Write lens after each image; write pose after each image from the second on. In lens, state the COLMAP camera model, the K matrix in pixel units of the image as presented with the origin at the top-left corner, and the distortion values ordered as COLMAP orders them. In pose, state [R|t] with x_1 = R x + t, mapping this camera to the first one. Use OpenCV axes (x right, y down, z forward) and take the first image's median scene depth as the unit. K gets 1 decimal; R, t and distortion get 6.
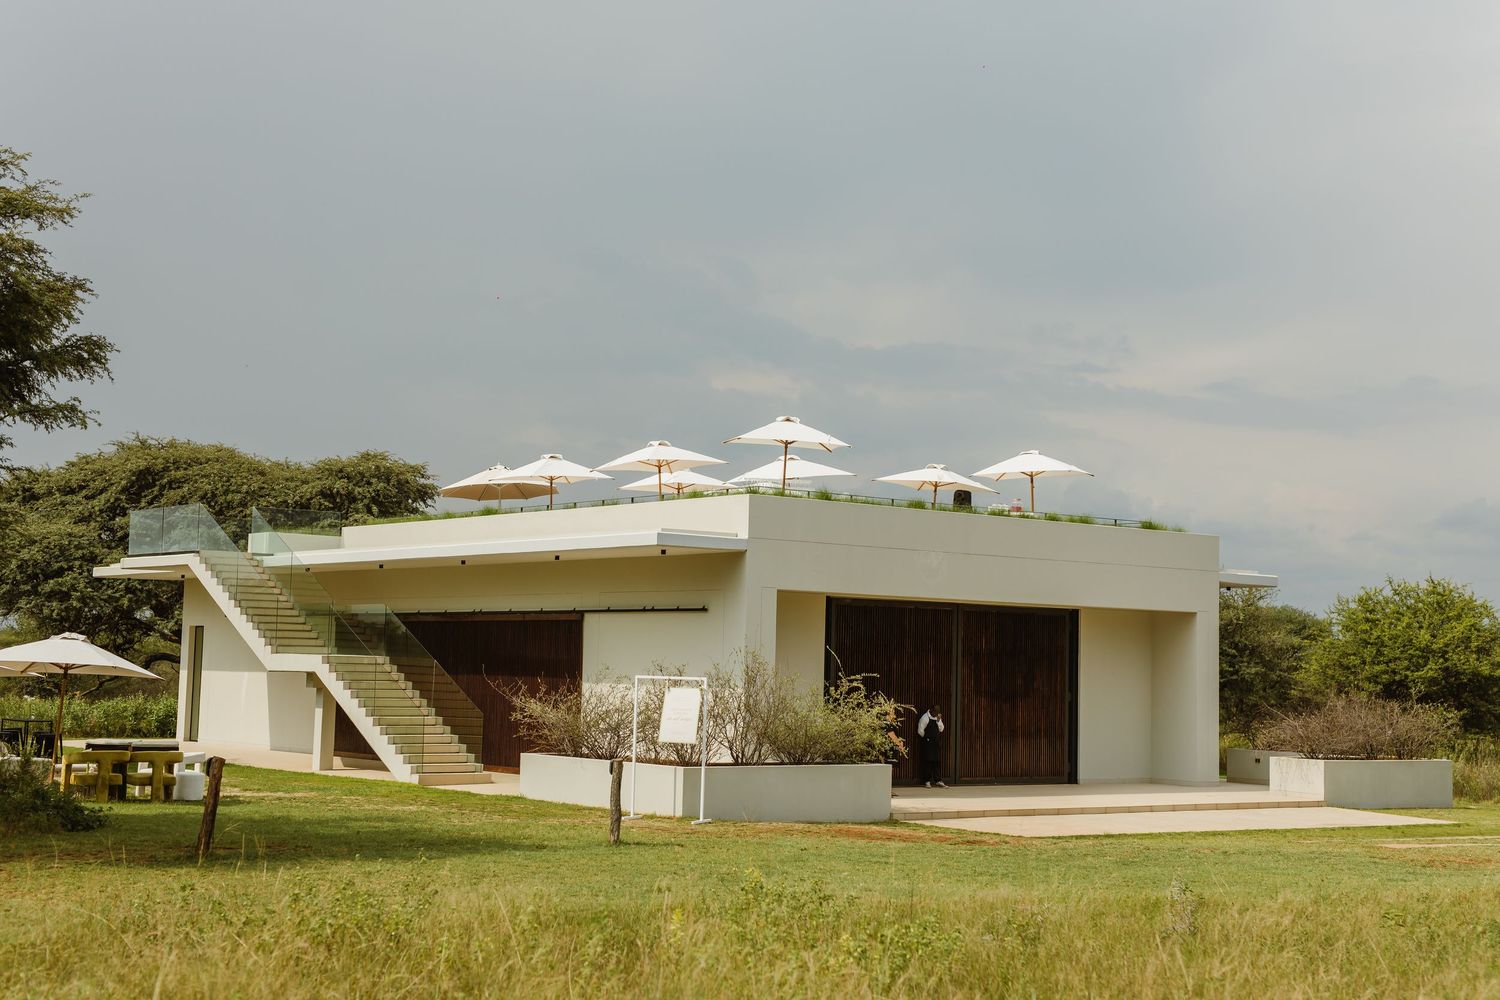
lens RADIAL K [[2059.6, 0, 753.4], [0, 2059.6, 520.0], [0, 0, 1]] dist [0.135663, 0.103518]
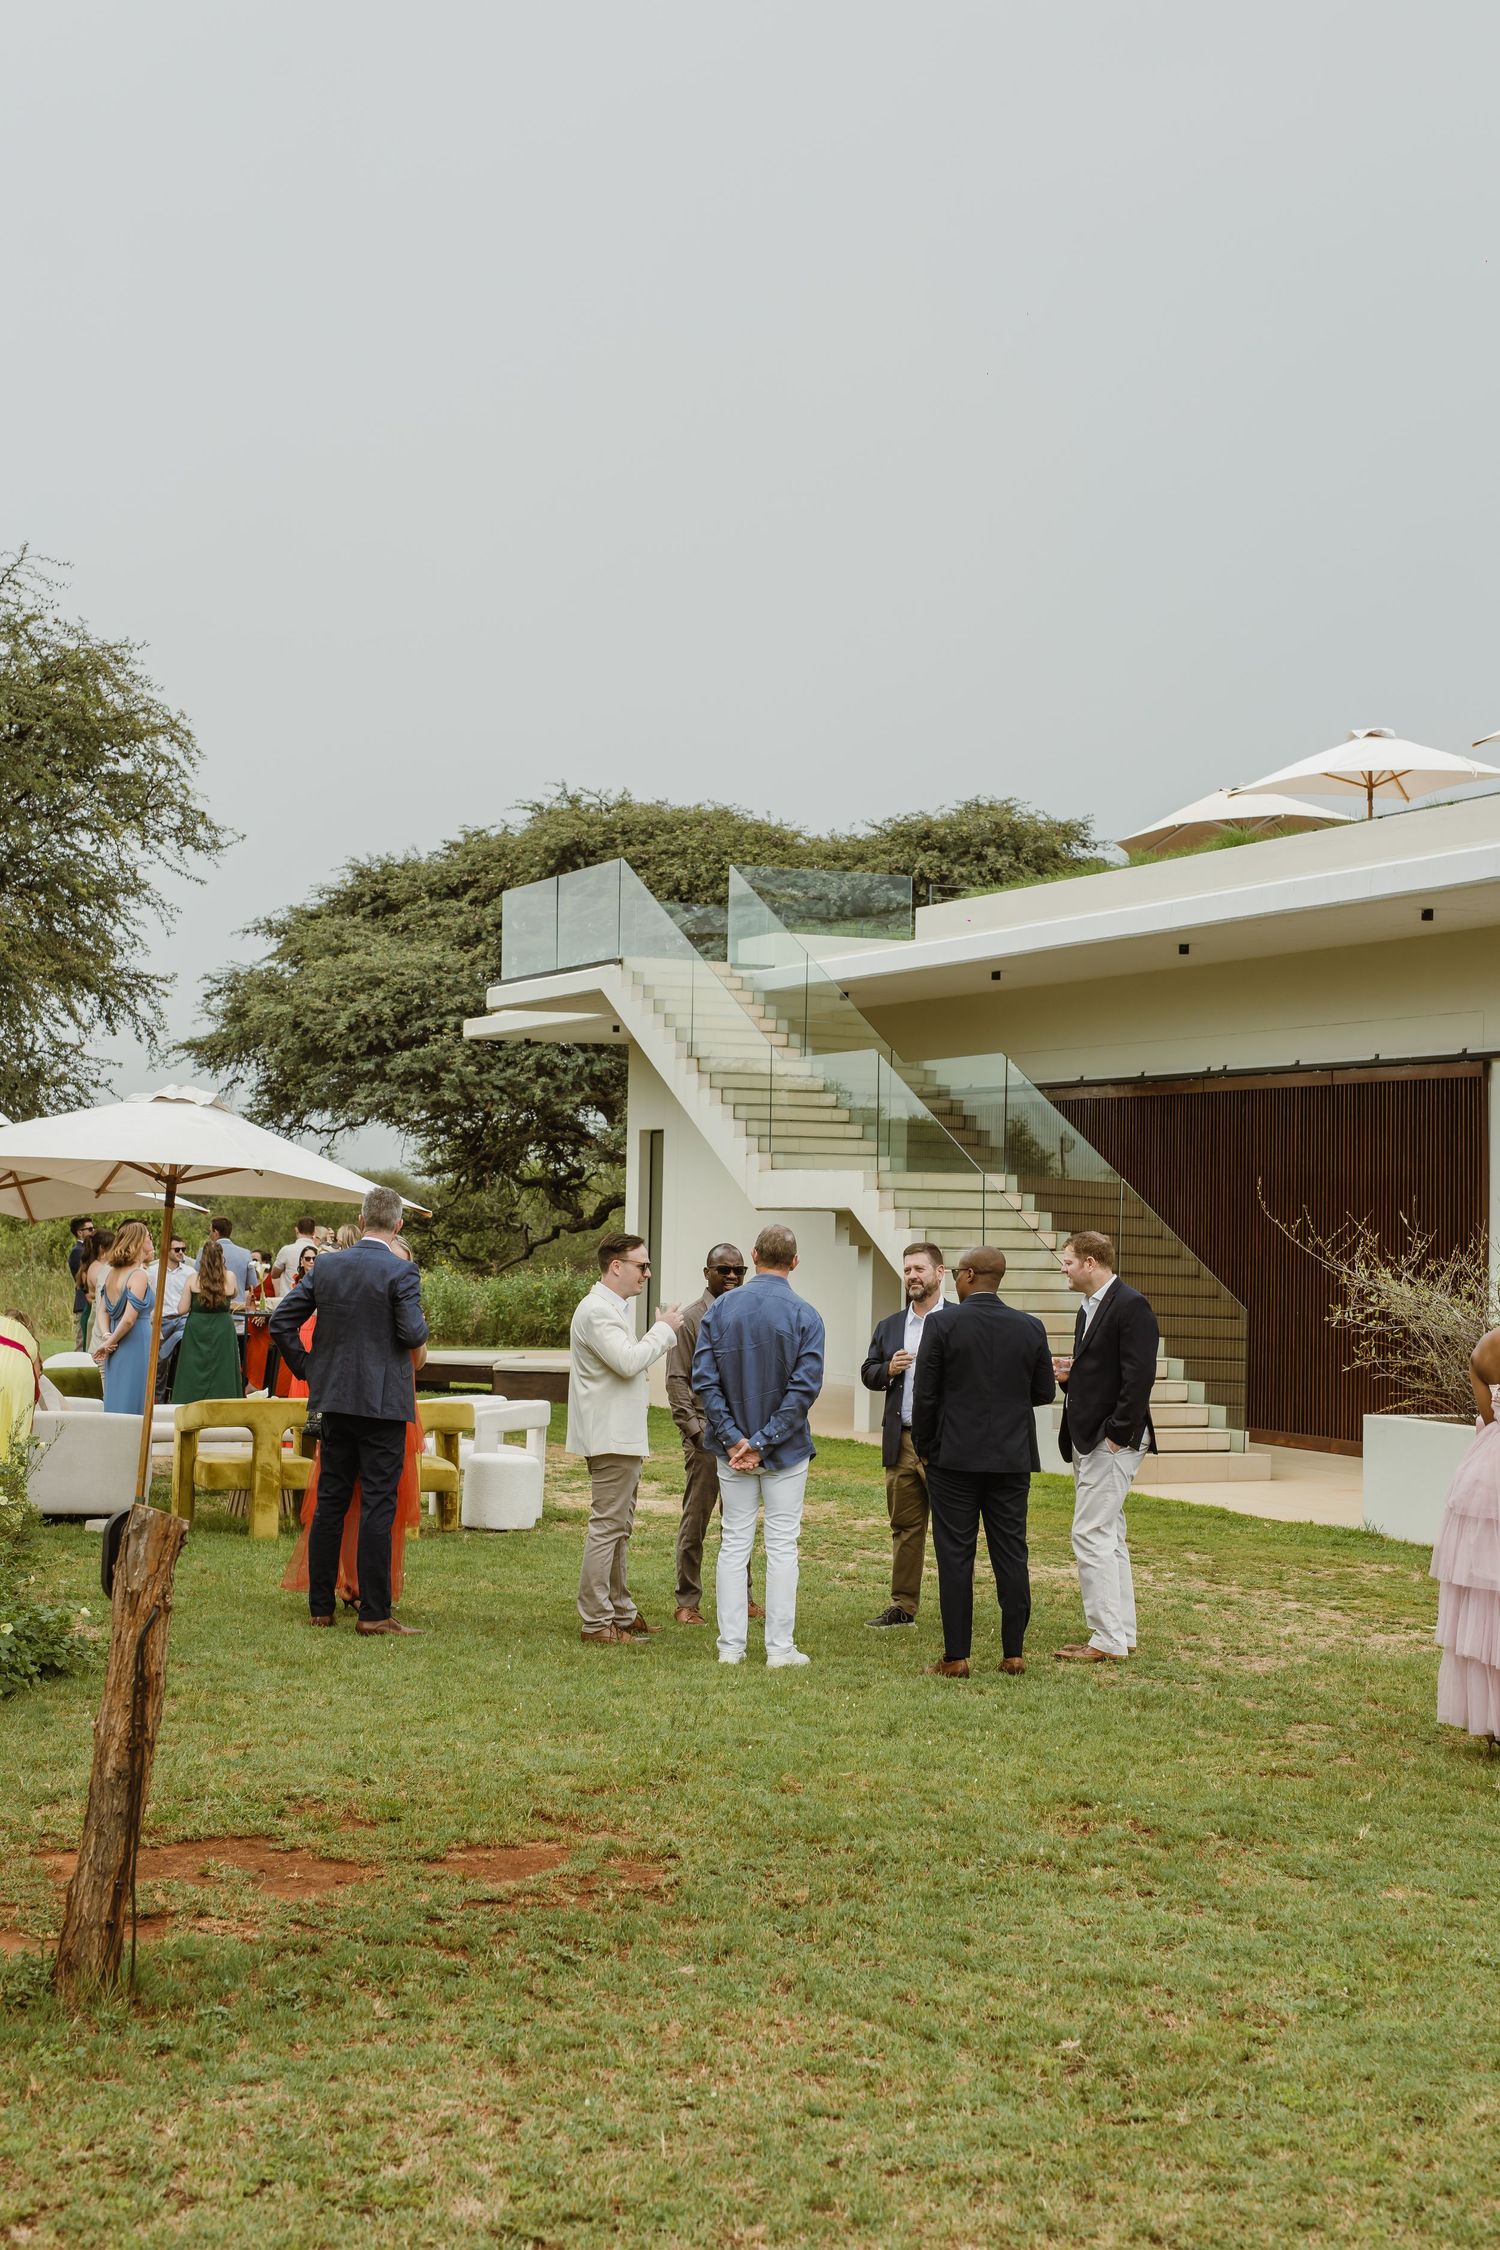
lens RADIAL K [[3089.4, 0, 750.0], [0, 3089.4, 1125.0], [0, 0, 1]] dist [0.135663, 0.103518]
pose [[0.964638, -0.013129, -0.263252, -0.050817], [0.022361, 0.999234, 0.032102, 0.028866], [0.262629, -0.036854, 0.964193, 0.310717]]
